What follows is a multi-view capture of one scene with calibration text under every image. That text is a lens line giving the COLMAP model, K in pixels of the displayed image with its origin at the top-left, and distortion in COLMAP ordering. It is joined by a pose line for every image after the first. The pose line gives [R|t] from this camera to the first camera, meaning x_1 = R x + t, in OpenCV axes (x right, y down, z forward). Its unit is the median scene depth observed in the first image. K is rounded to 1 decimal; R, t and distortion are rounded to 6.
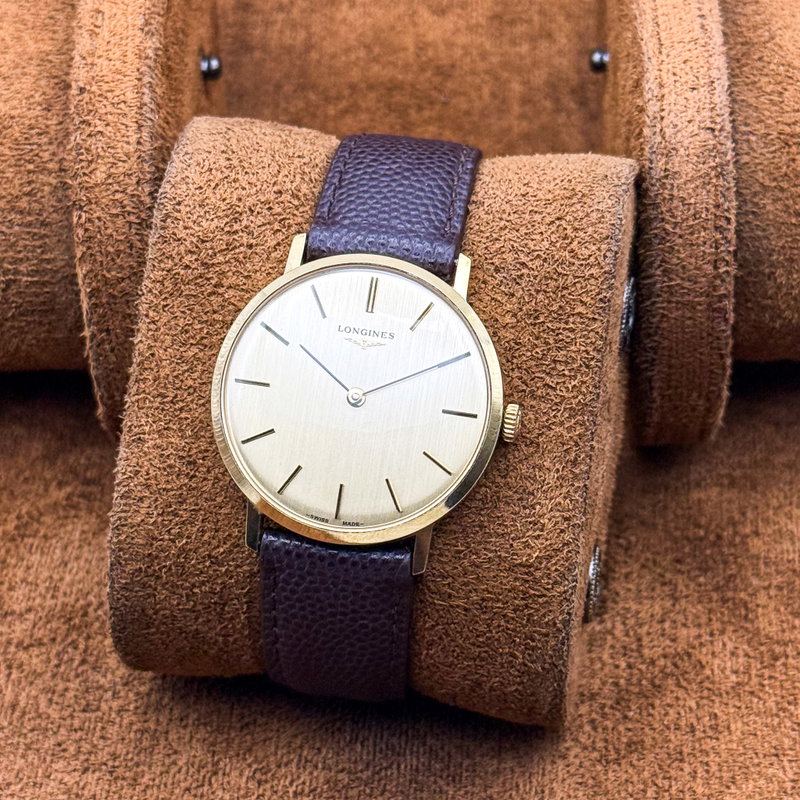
lens RADIAL K [[2303.0, 0, 428.2], [0, 2303.0, 414.5], [0, 0, 1]] dist [0.041832, 1.074874]
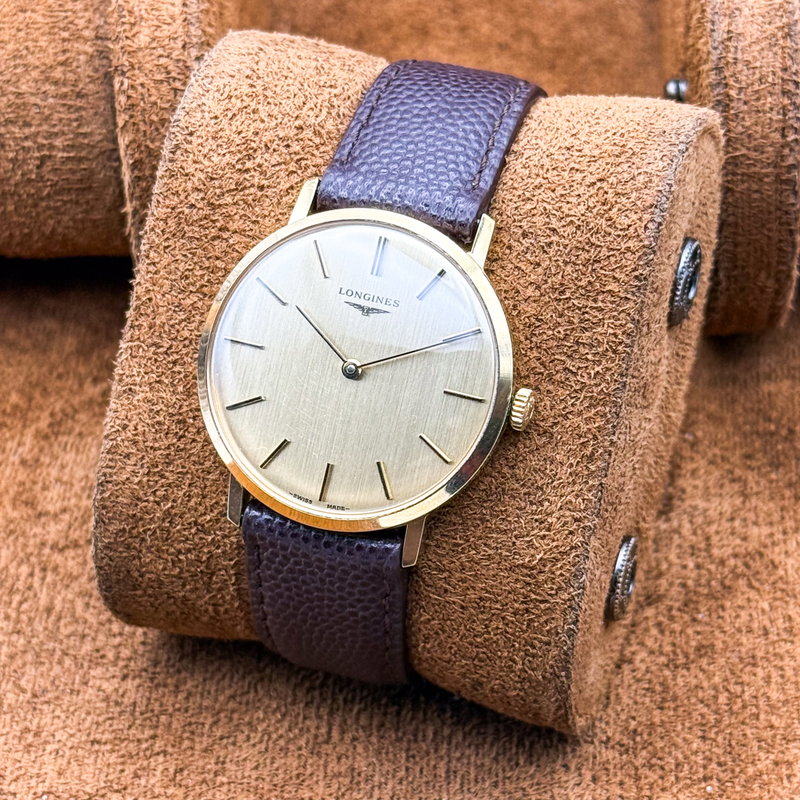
lens RADIAL K [[2303.0, 0, 428.2], [0, 2303.0, 414.5], [0, 0, 1]] dist [0.041832, 1.074874]
pose [[0.987949, 0.077749, -0.133831, 0.117419], [-0.065311, 0.993337, 0.094953, -0.075482], [0.140322, -0.085069, 0.986445, 0.106236]]
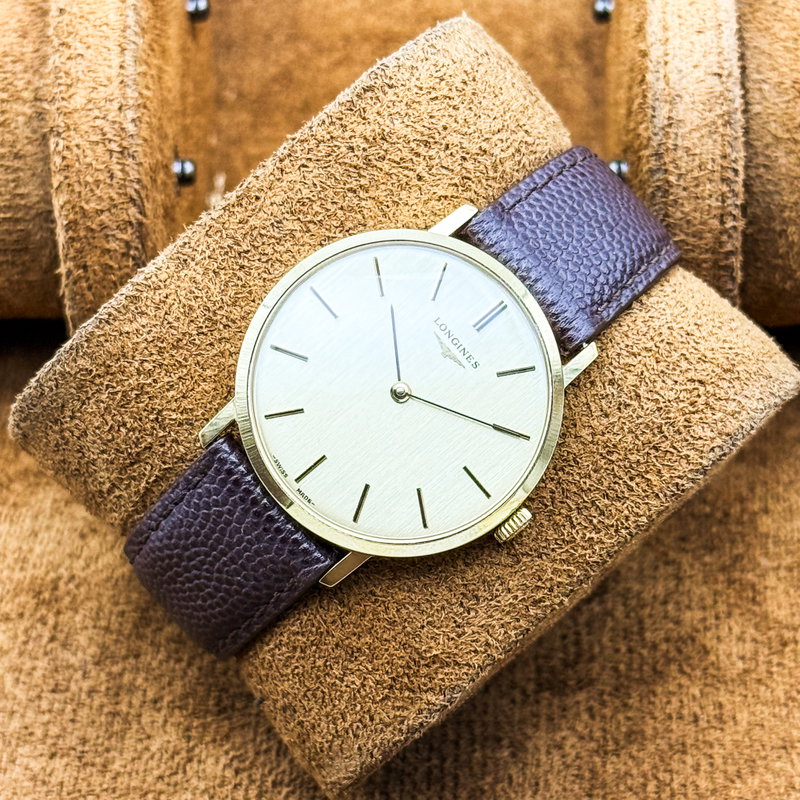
lens RADIAL K [[2303.0, 0, 428.2], [0, 2303.0, 414.5], [0, 0, 1]] dist [0.041832, 1.074874]
pose [[0.755836, 0.653006, 0.047902, -0.058259], [-0.654751, 0.754197, 0.049879, -0.050930], [-0.003556, -0.069065, 0.997606, 0.106590]]
